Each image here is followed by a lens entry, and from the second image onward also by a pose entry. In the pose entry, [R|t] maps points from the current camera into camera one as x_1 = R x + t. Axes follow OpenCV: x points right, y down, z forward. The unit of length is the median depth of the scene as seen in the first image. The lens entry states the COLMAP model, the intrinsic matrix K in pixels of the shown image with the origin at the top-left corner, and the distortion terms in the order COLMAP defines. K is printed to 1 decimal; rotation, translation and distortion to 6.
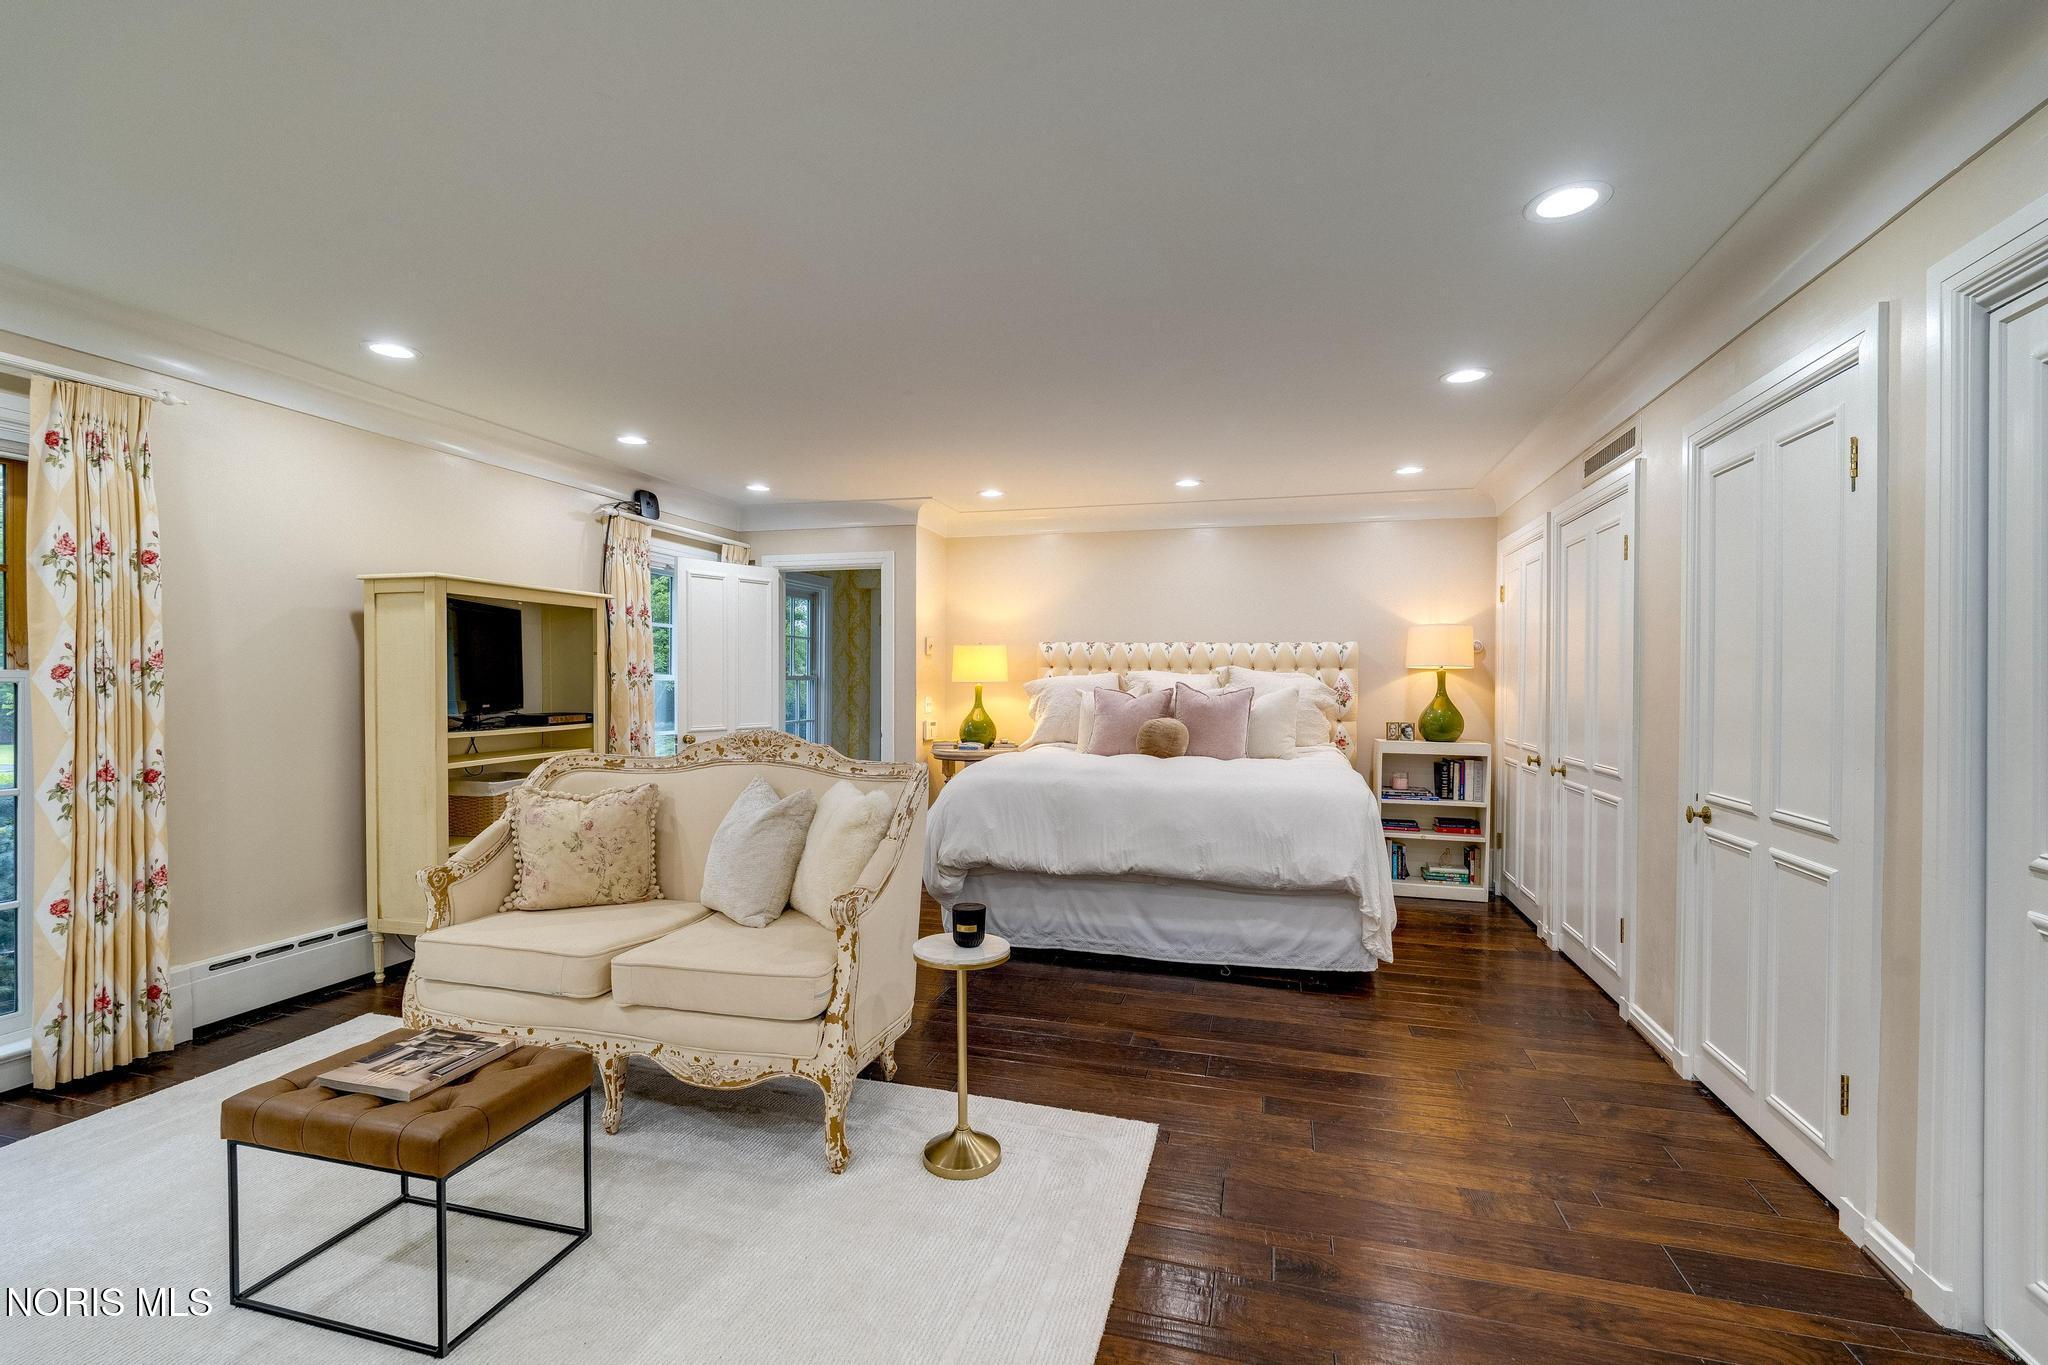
lens RADIAL K [[893.1, 0, 1024.9], [0, 893.1, 687.2], [0, 0, 1]] dist [-0.003004, -0.000644]
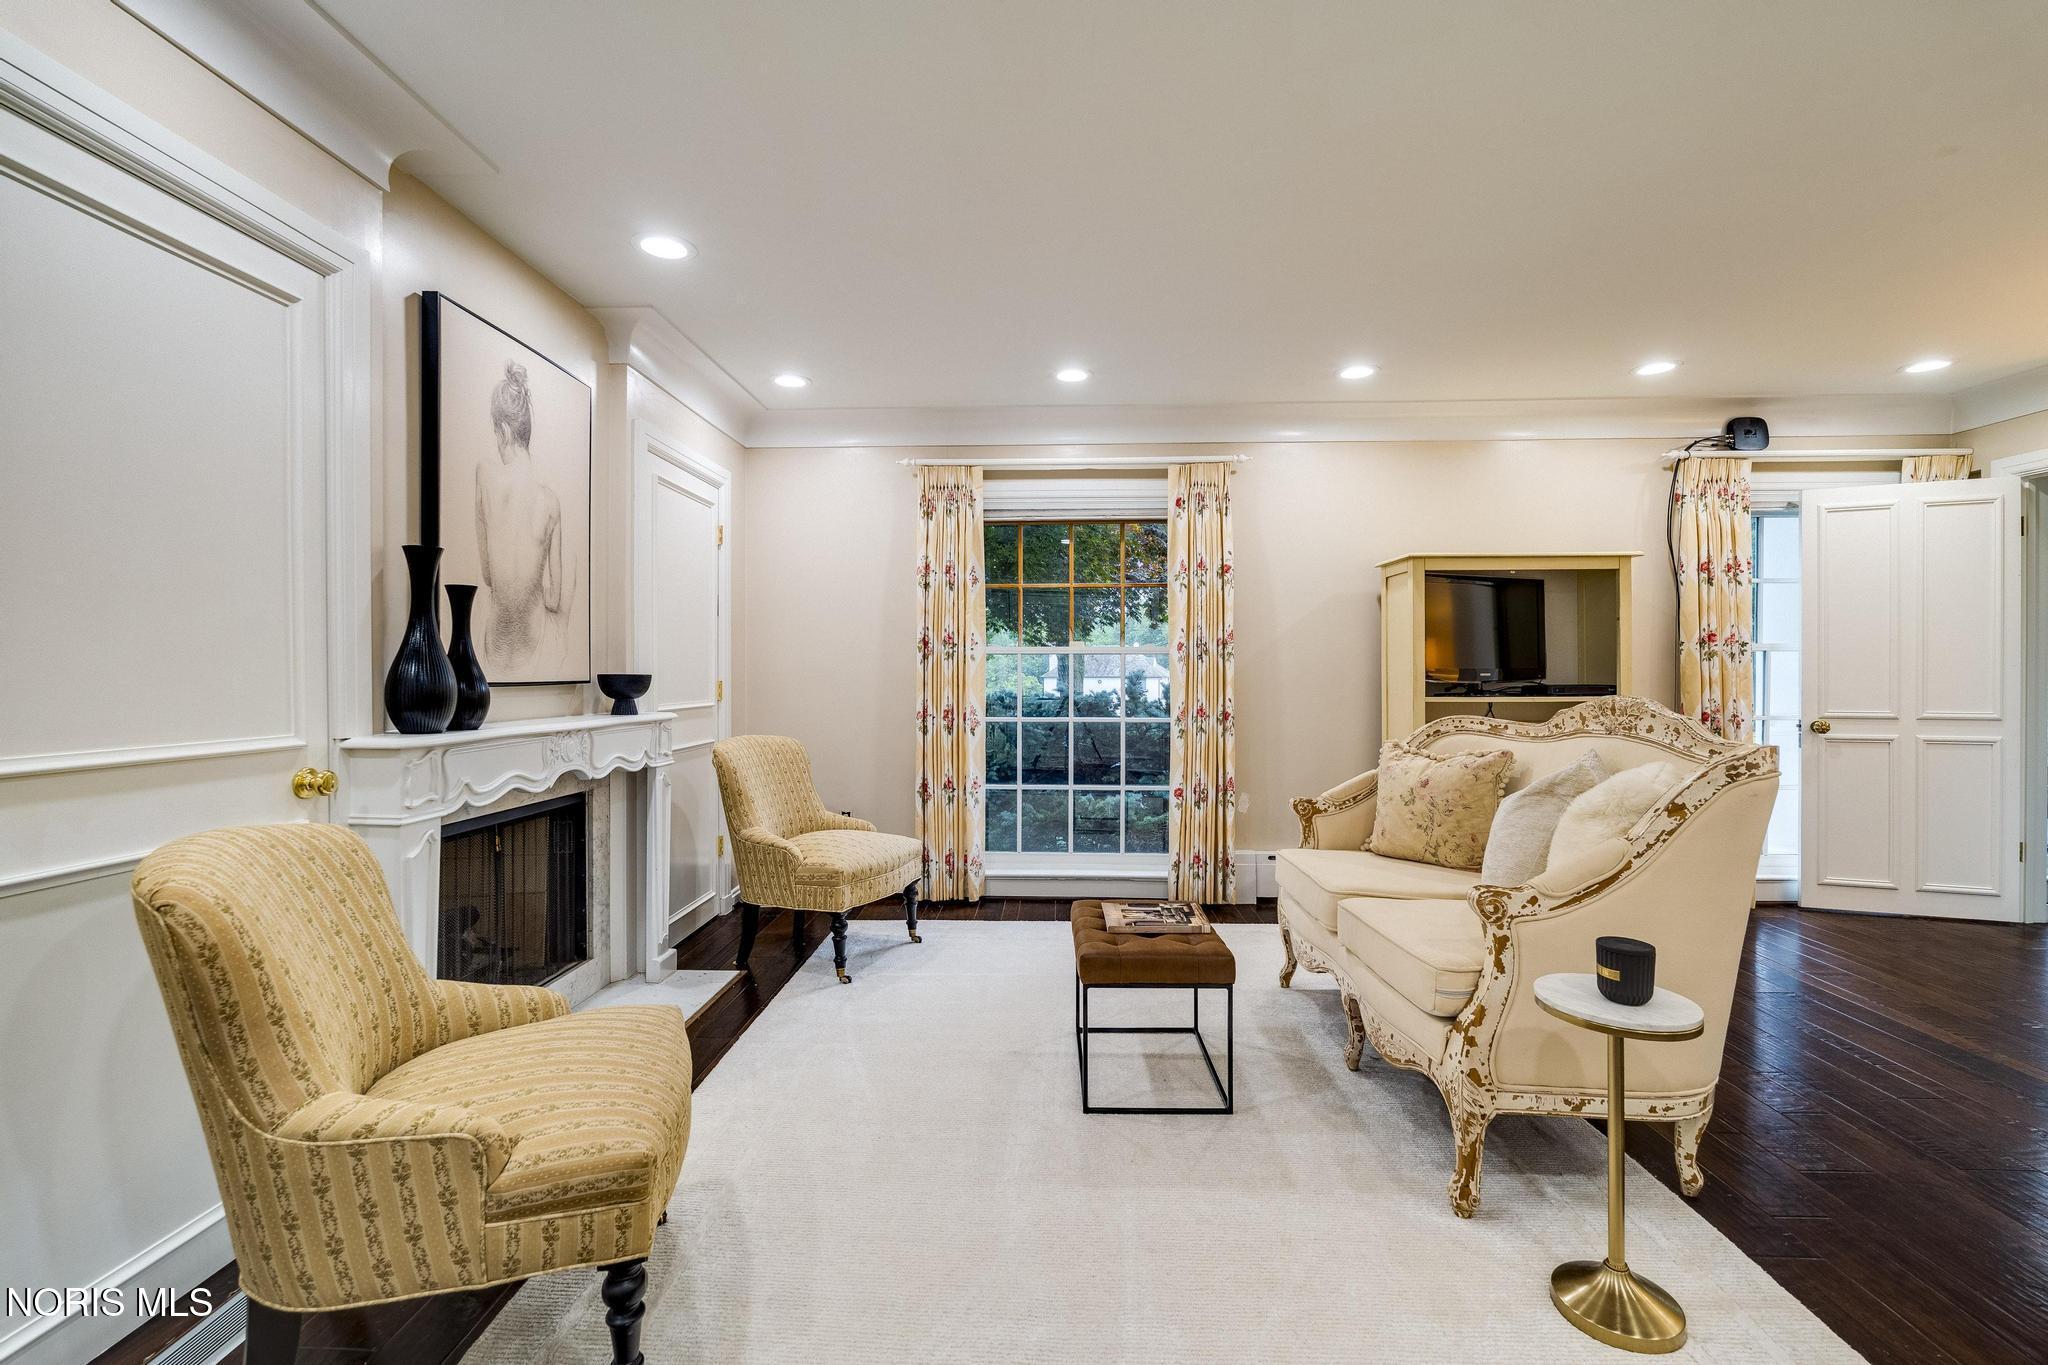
lens RADIAL K [[893.1, 0, 1026.3], [0, 893.1, 676.1], [0, 0, 1]] dist [-0.003004, -0.000644]
pose [[0.240884, -0.000025, -0.970554, 0.381921], [-0.004137, 0.999991, -0.001053, 0.036250], [0.970545, 0.004269, 0.240881, 0.314626]]
